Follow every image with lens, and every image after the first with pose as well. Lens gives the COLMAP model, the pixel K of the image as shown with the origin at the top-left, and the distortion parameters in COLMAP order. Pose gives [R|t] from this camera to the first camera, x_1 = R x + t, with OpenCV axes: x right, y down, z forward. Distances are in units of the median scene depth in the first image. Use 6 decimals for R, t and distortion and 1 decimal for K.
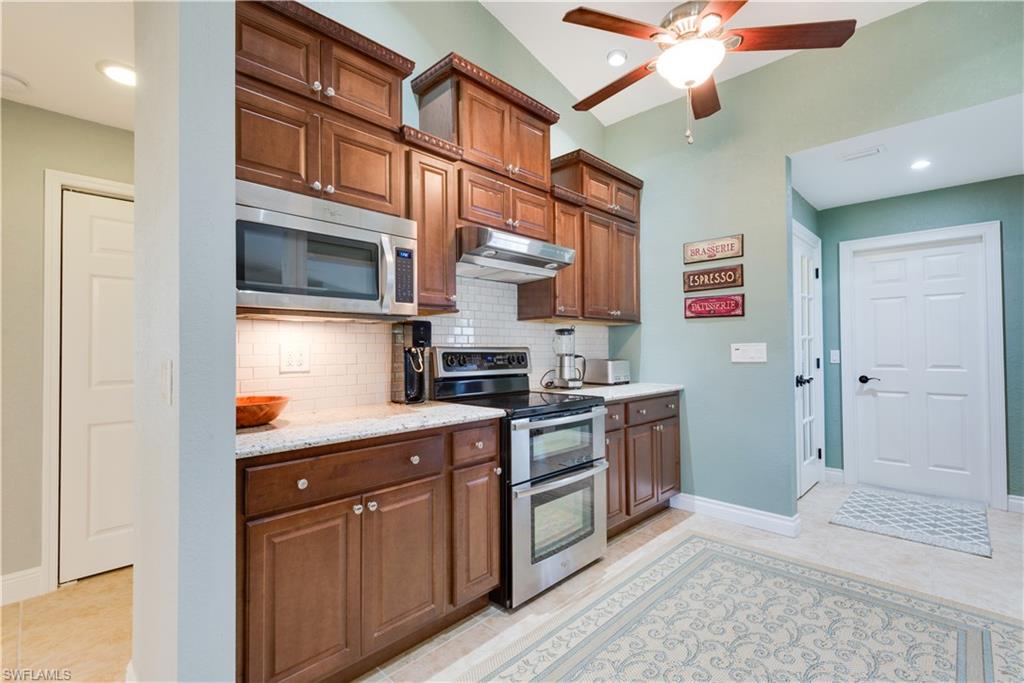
lens RADIAL K [[463.3, 0, 512.2], [0, 463.3, 341.0], [0, 0, 1]] dist [0.023103, -0.009018]
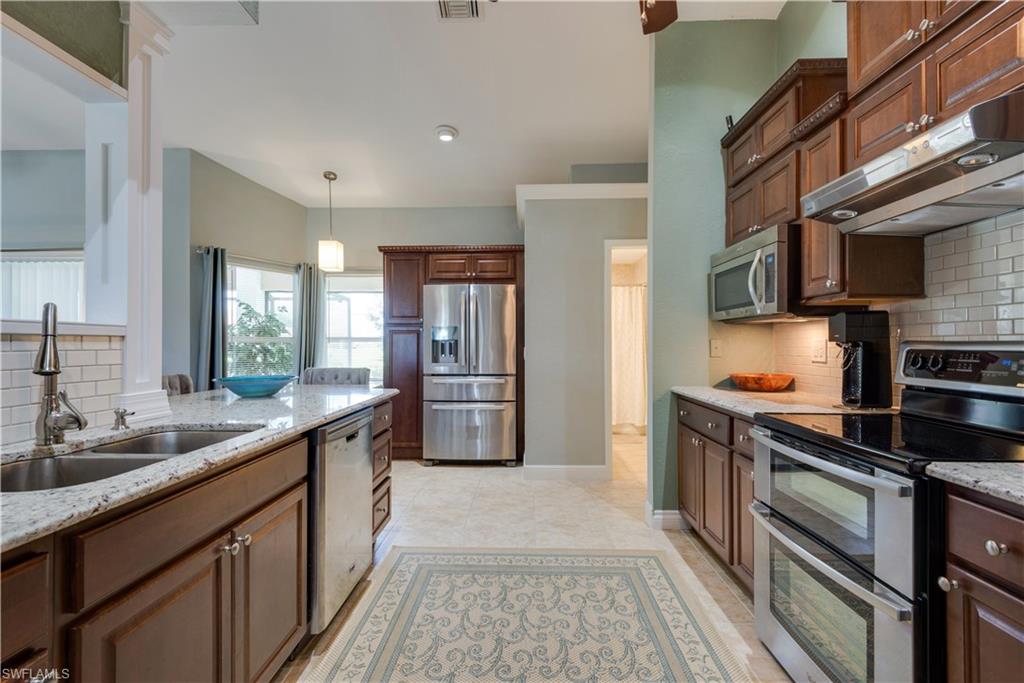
lens RADIAL K [[463.3, 0, 508.9], [0, 463.3, 340.9], [0, 0, 1]] dist [0.023103, -0.009018]
pose [[-0.742114, 0.003736, -0.670264, 0.728472], [0.017102, 0.999764, -0.013363, 0.010624], [0.670056, -0.021379, -0.742003, 1.033366]]
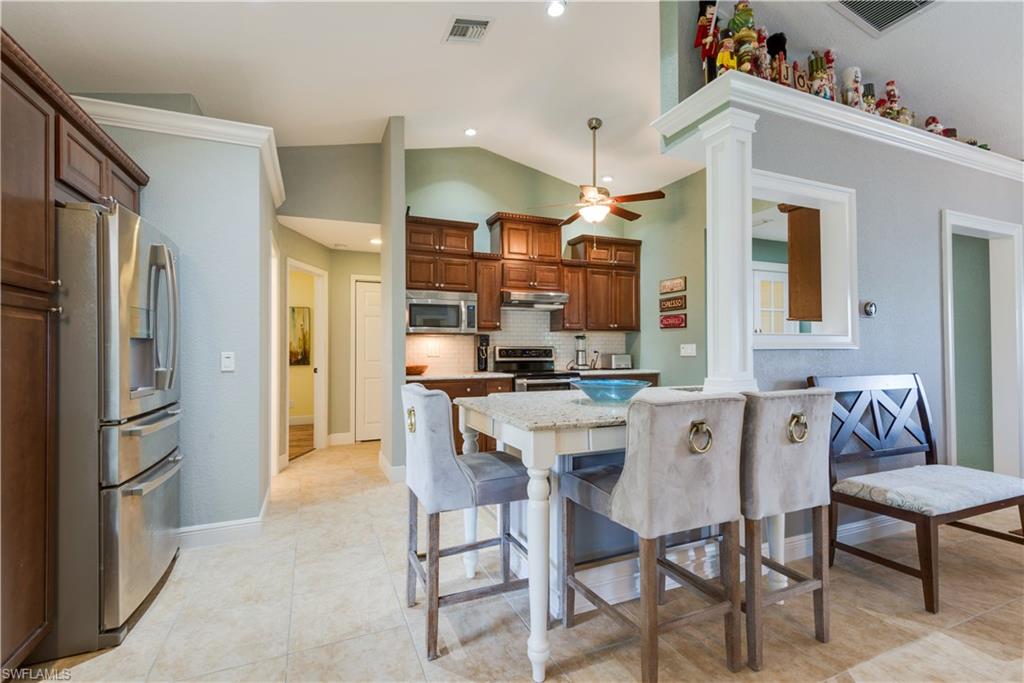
lens RADIAL K [[463.3, 0, 512.3], [0, 463.3, 344.3], [0, 0, 1]] dist [0.023103, -0.009018]
pose [[0.924603, -0.000149, -0.380932, 0.639626], [0.004500, 0.999934, 0.010532, -0.016358], [0.380906, -0.011452, 0.924543, -0.830781]]
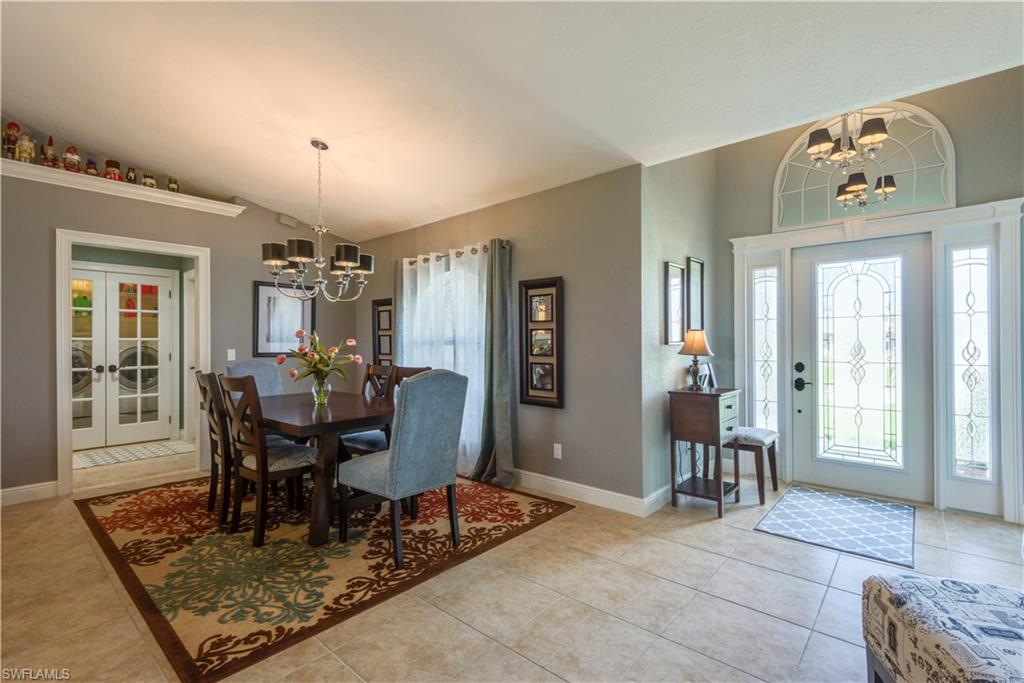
lens RADIAL K [[463.3, 0, 504.6], [0, 463.3, 345.4], [0, 0, 1]] dist [0.023103, -0.009018]
pose [[0.999283, 0.002818, 0.037749, 2.458245], [-0.003545, 0.999809, 0.019223, -0.029218], [-0.037688, -0.019343, 0.999102, -0.727912]]
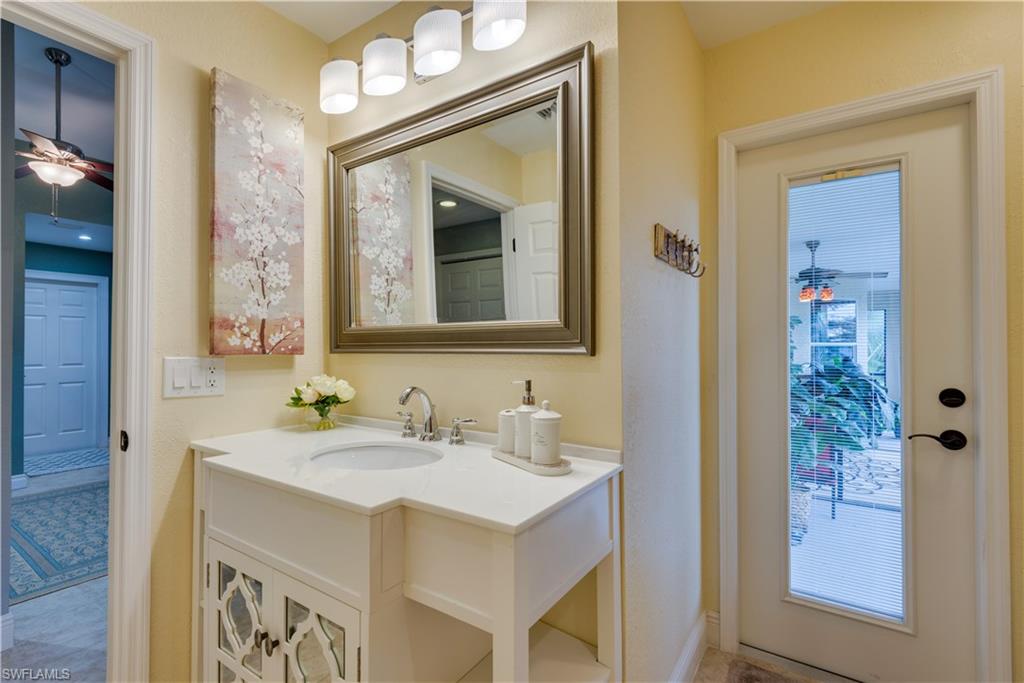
lens RADIAL K [[463.5, 0, 514.4], [0, 463.5, 343.6], [0, 0, 1]] dist [0.003766, -0.000030]
pose [[-0.174787, 0.020270, 0.984398, -1.105305], [-0.012251, 0.999666, -0.022760, 0.004917], [-0.984530, -0.016038, -0.174481, -0.201862]]
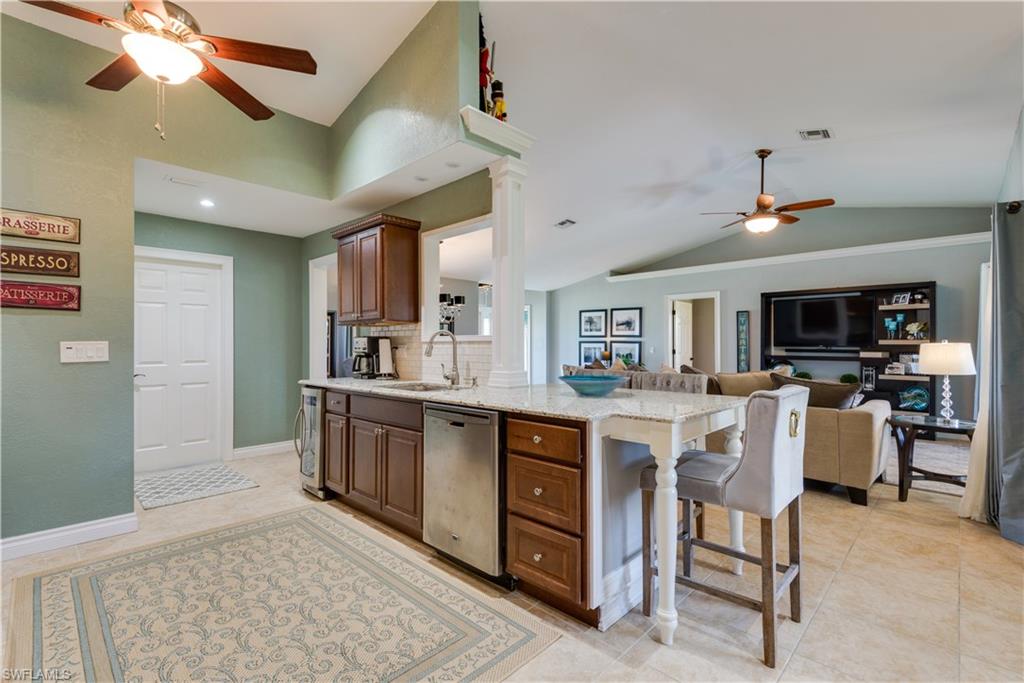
lens RADIAL K [[463.3, 0, 510.8], [0, 463.3, 341.7], [0, 0, 1]] dist [0.023103, -0.009018]
pose [[-0.000730, 0.013535, 0.999908, -0.467181], [-0.016745, 0.999768, -0.013545, 0.004656], [-0.999860, -0.016753, -0.000503, 0.197607]]
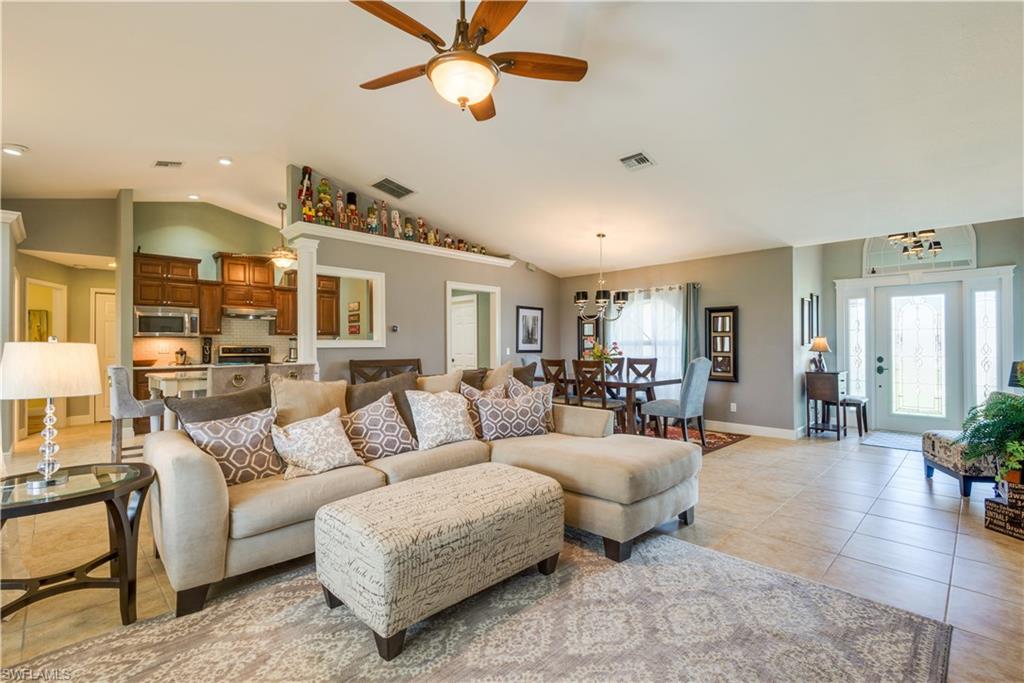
lens RADIAL K [[463.3, 0, 505.5], [0, 463.3, 343.2], [0, 0, 1]] dist [0.023103, -0.009018]
pose [[0.999648, 0.003895, -0.026251, 1.578428], [-0.003514, 0.999888, 0.014574, -0.047458], [0.026304, -0.014477, 0.999549, -1.754561]]
